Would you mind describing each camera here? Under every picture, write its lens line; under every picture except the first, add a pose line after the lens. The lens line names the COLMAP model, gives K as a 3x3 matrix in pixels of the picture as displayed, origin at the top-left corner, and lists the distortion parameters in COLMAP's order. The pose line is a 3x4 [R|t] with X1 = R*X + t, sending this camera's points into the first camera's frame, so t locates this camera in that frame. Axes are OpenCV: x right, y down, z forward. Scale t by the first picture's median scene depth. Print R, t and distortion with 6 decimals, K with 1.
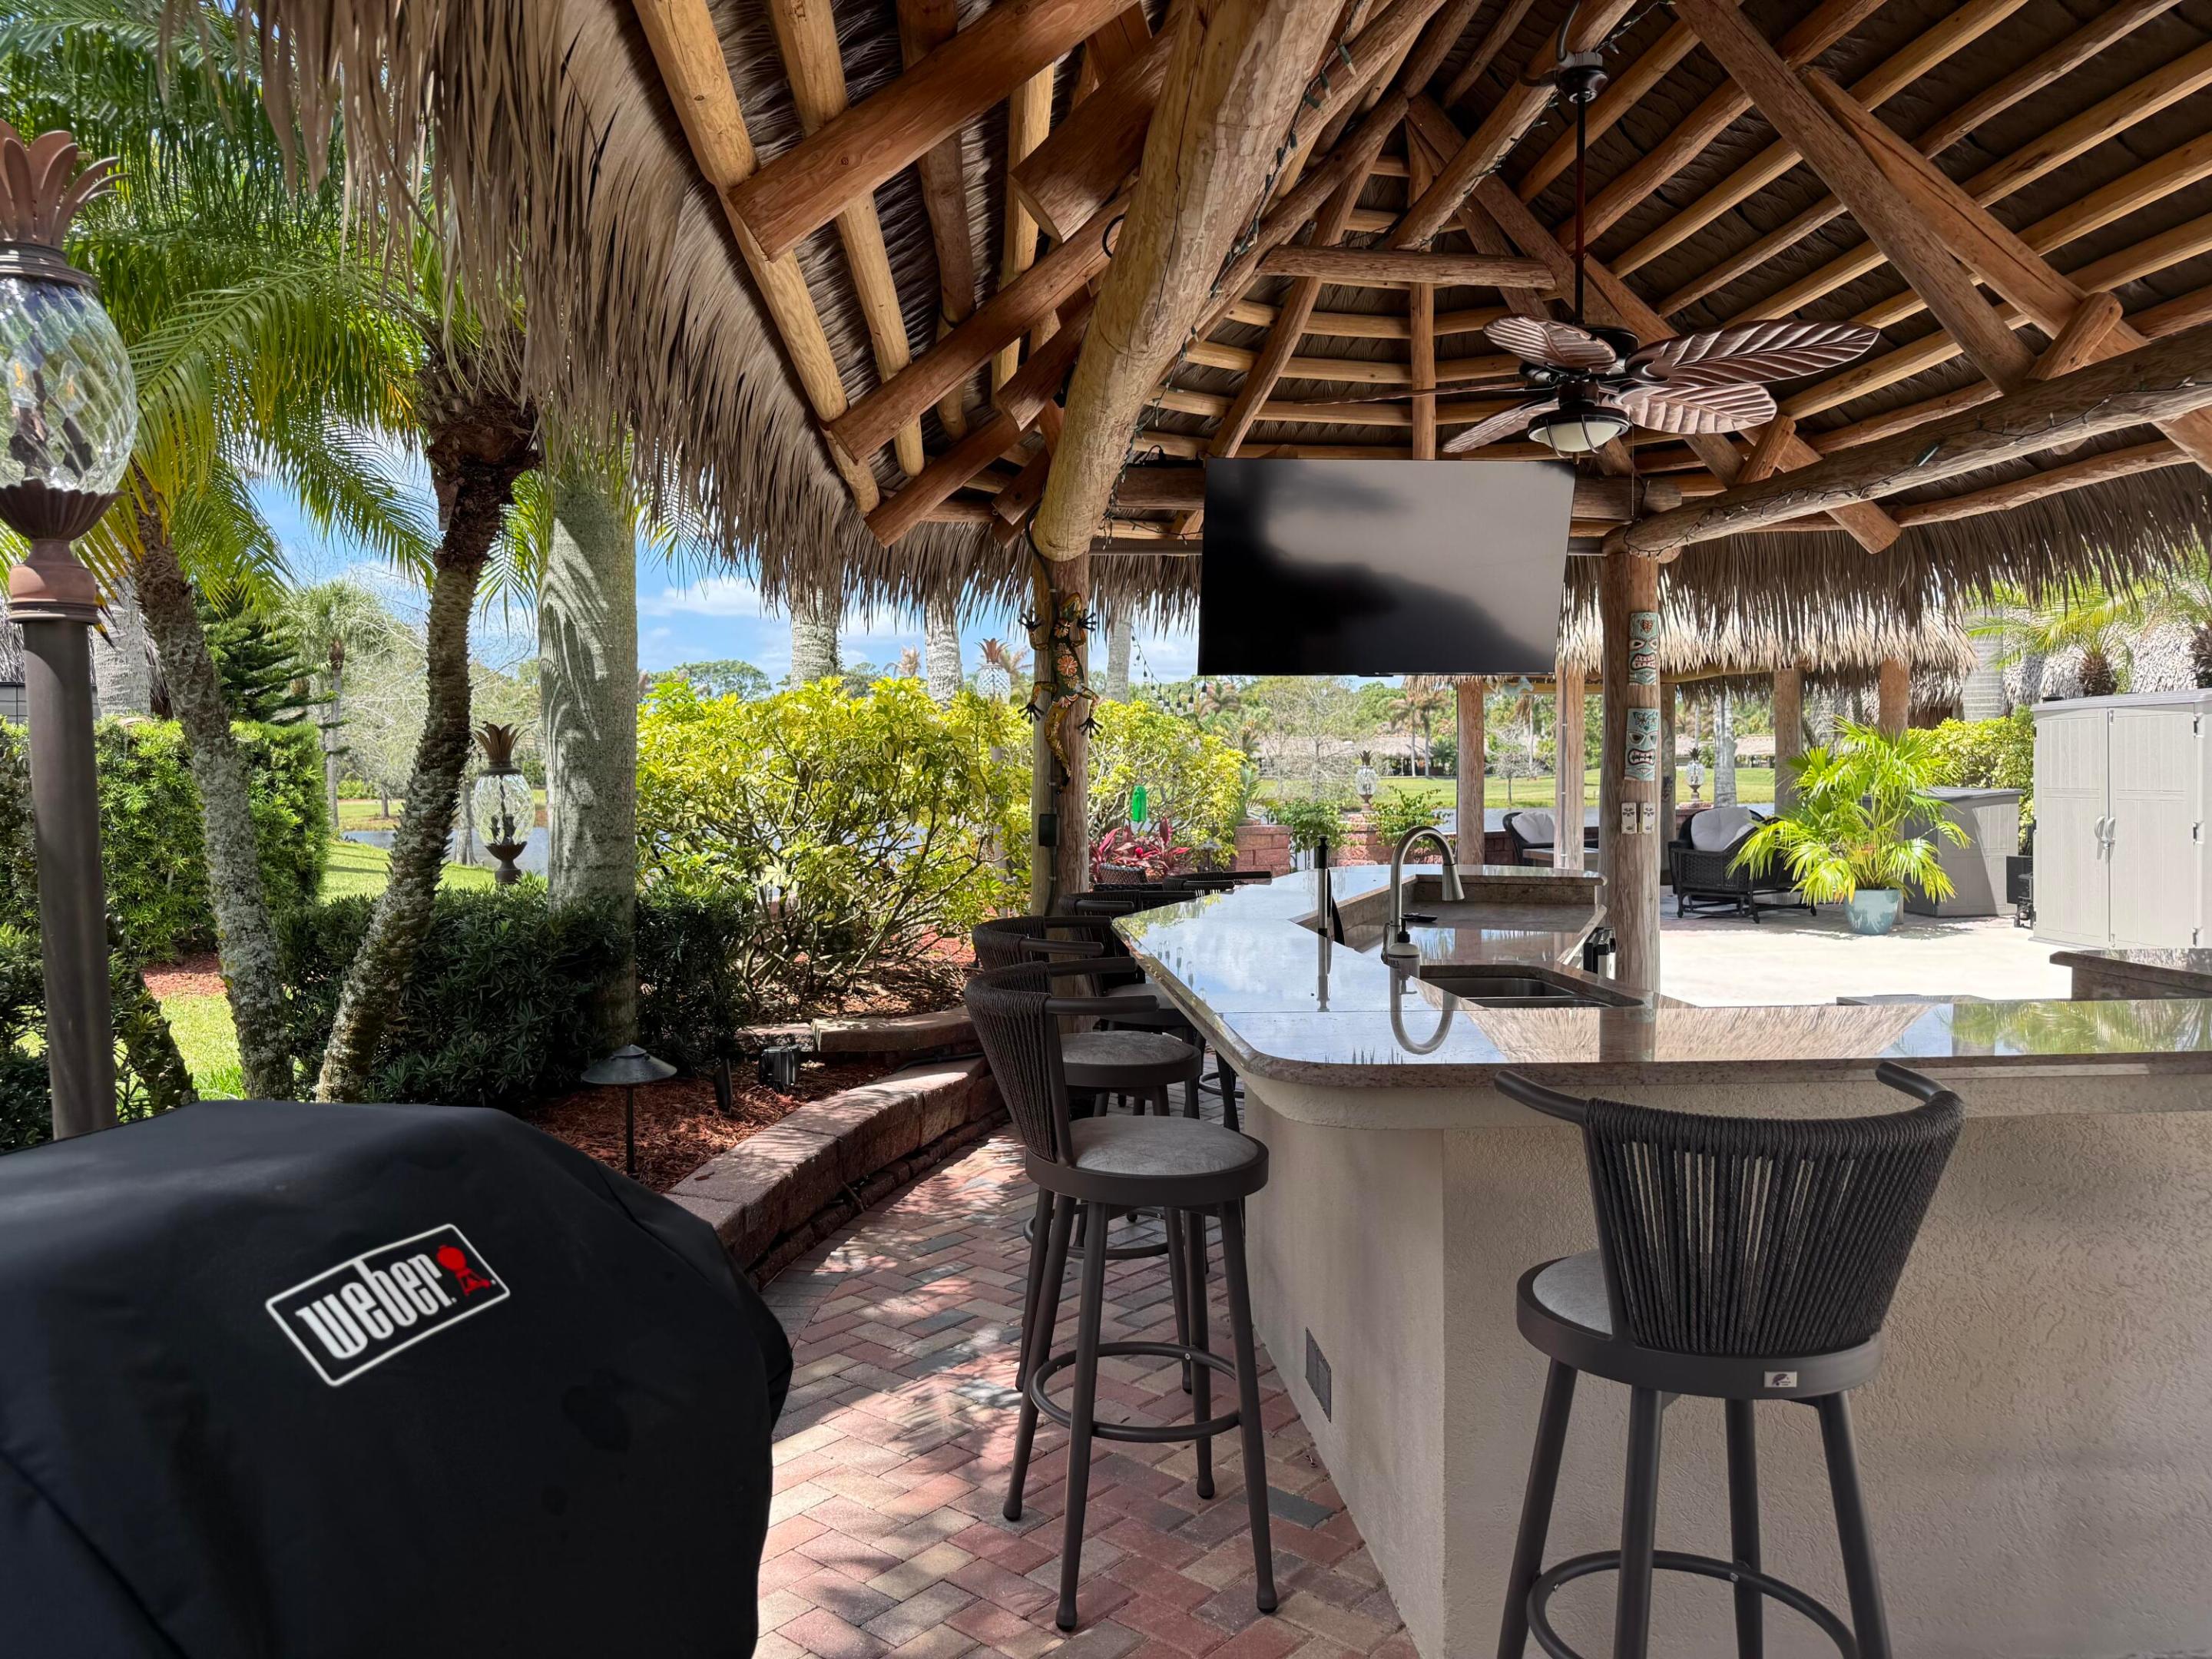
lens RADIAL K [[1568.0, 0, 1114.2], [0, 1568.0, 836.2], [0, 0, 1]] dist [0.130853, -0.207505]
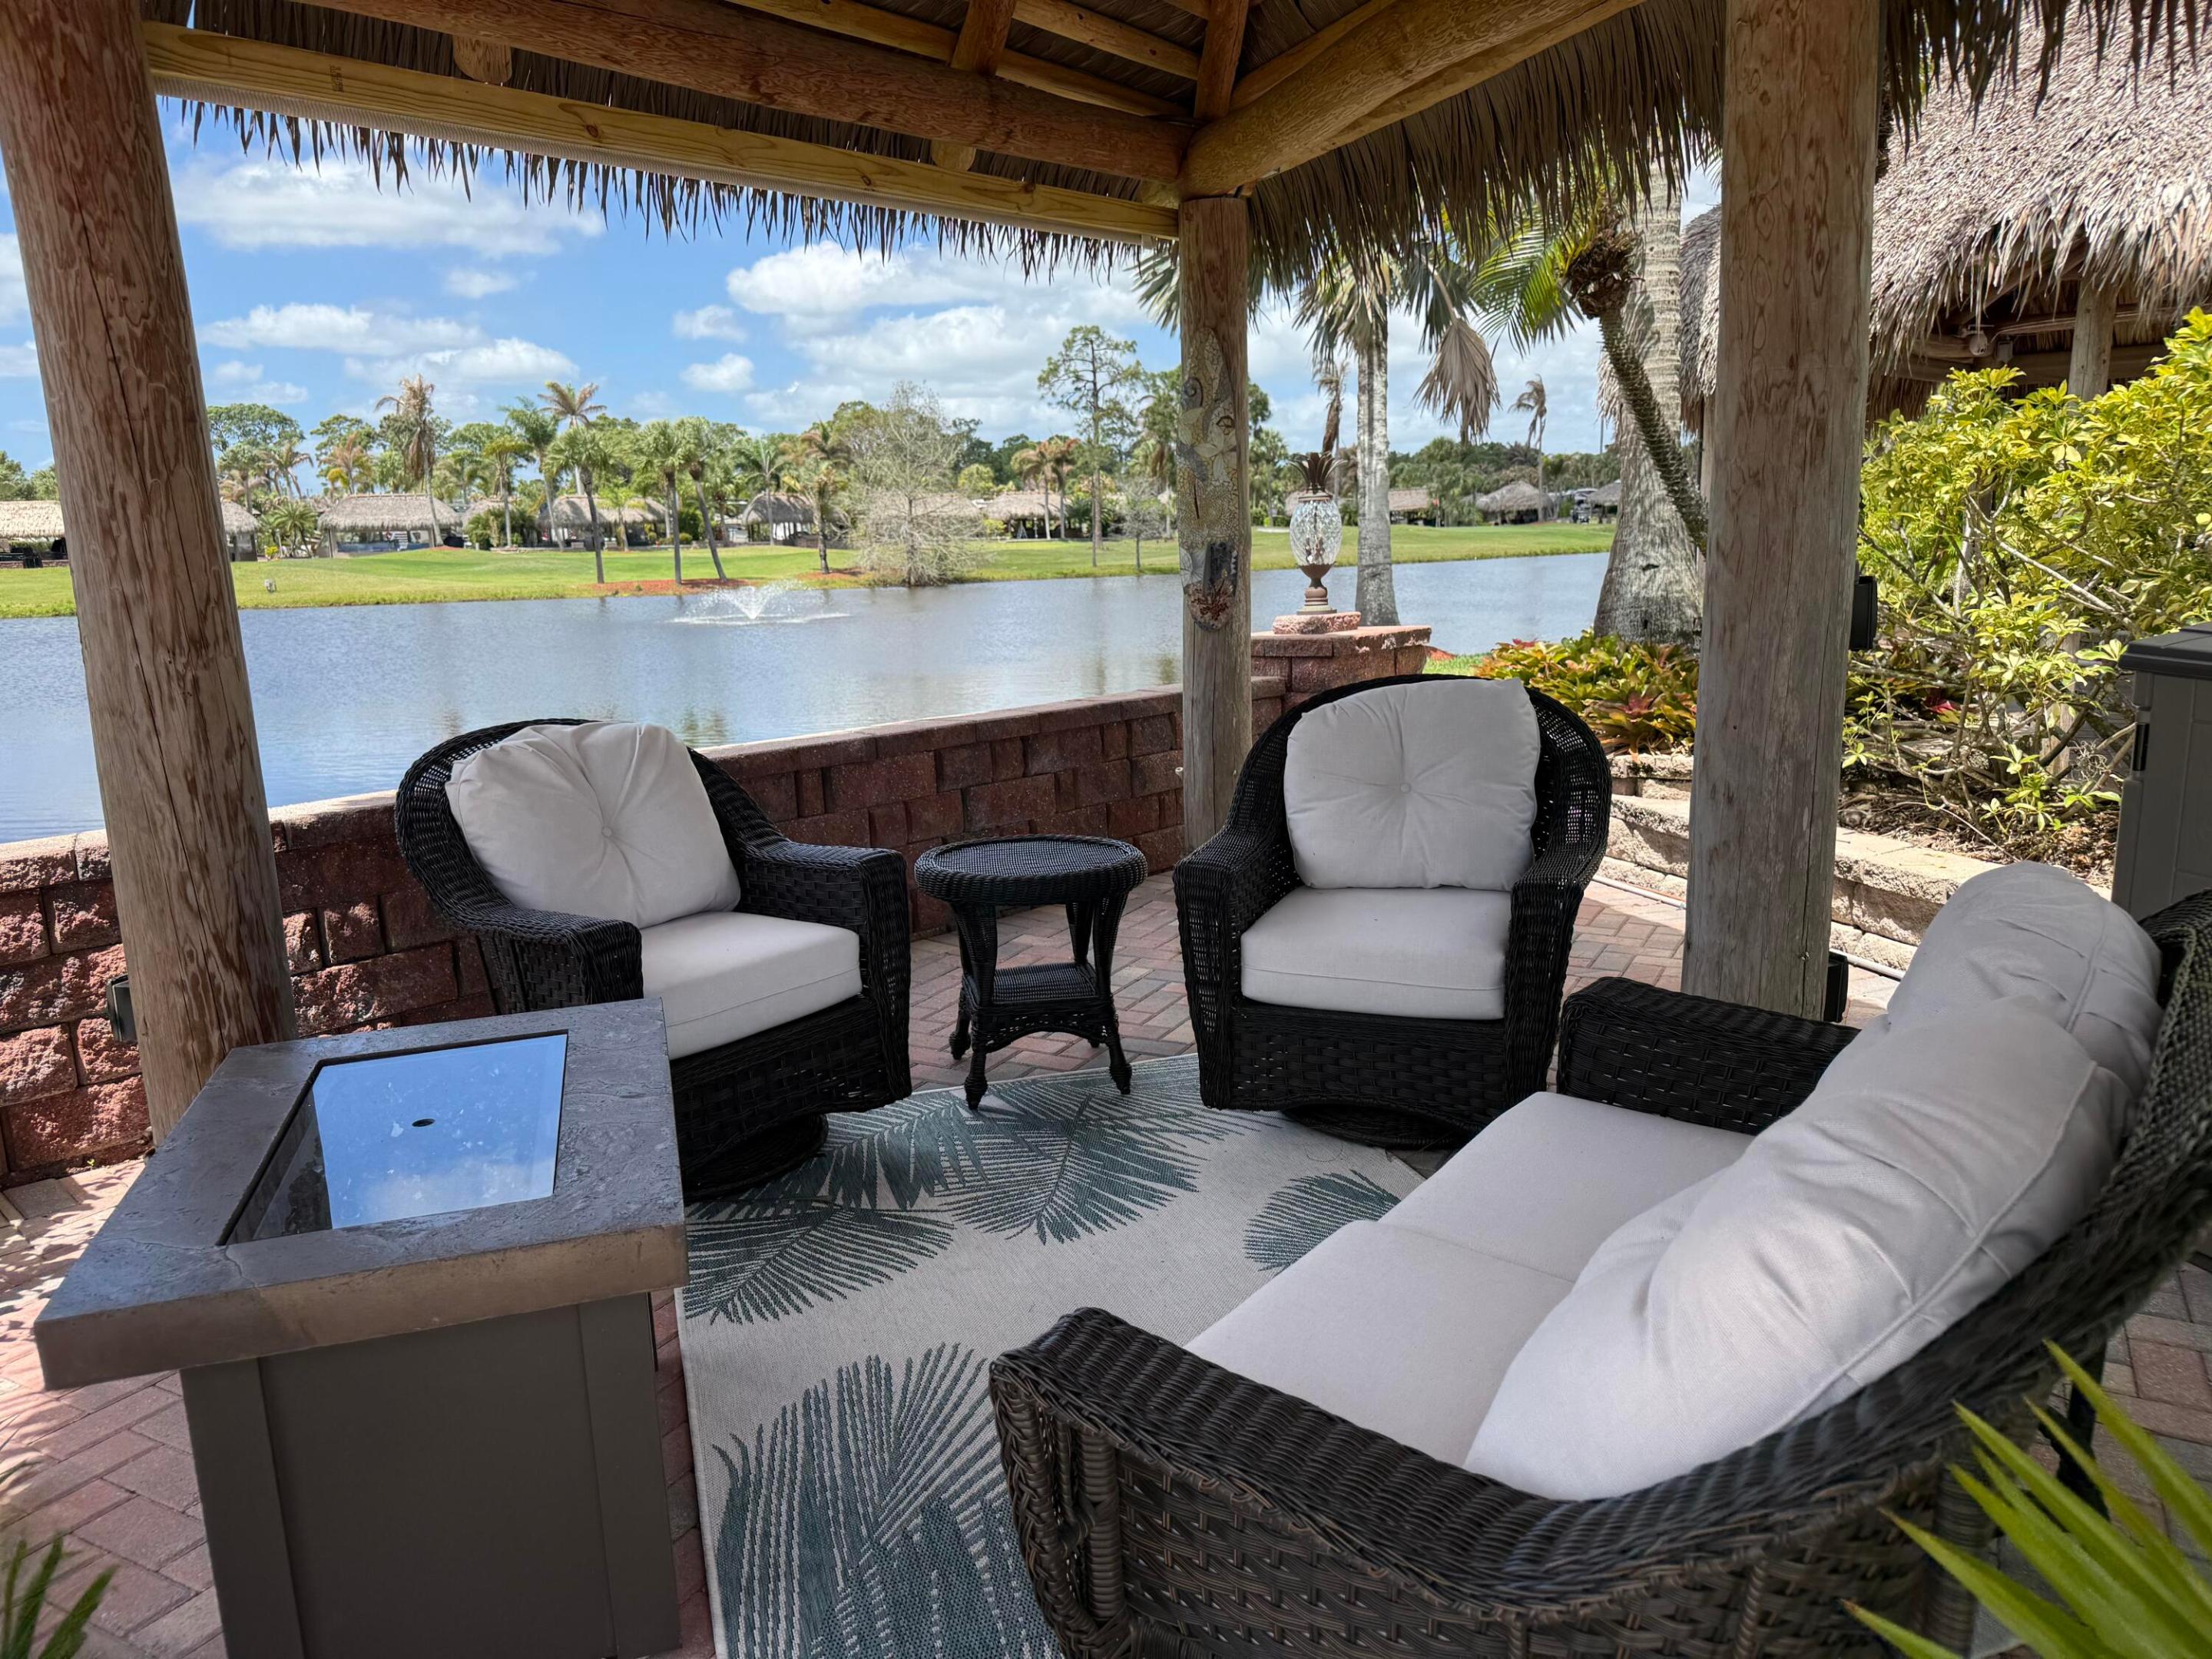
lens RADIAL K [[1552.8, 0, 1111.6], [0, 1552.8, 858.2], [0, 0, 1]] dist [0.175433, -0.368637]
pose [[0.978186, -0.052507, 0.200987, 0.718181], [0.019245, 0.986273, 0.163996, -0.075368], [-0.206839, -0.156550, 0.965769, 1.920734]]
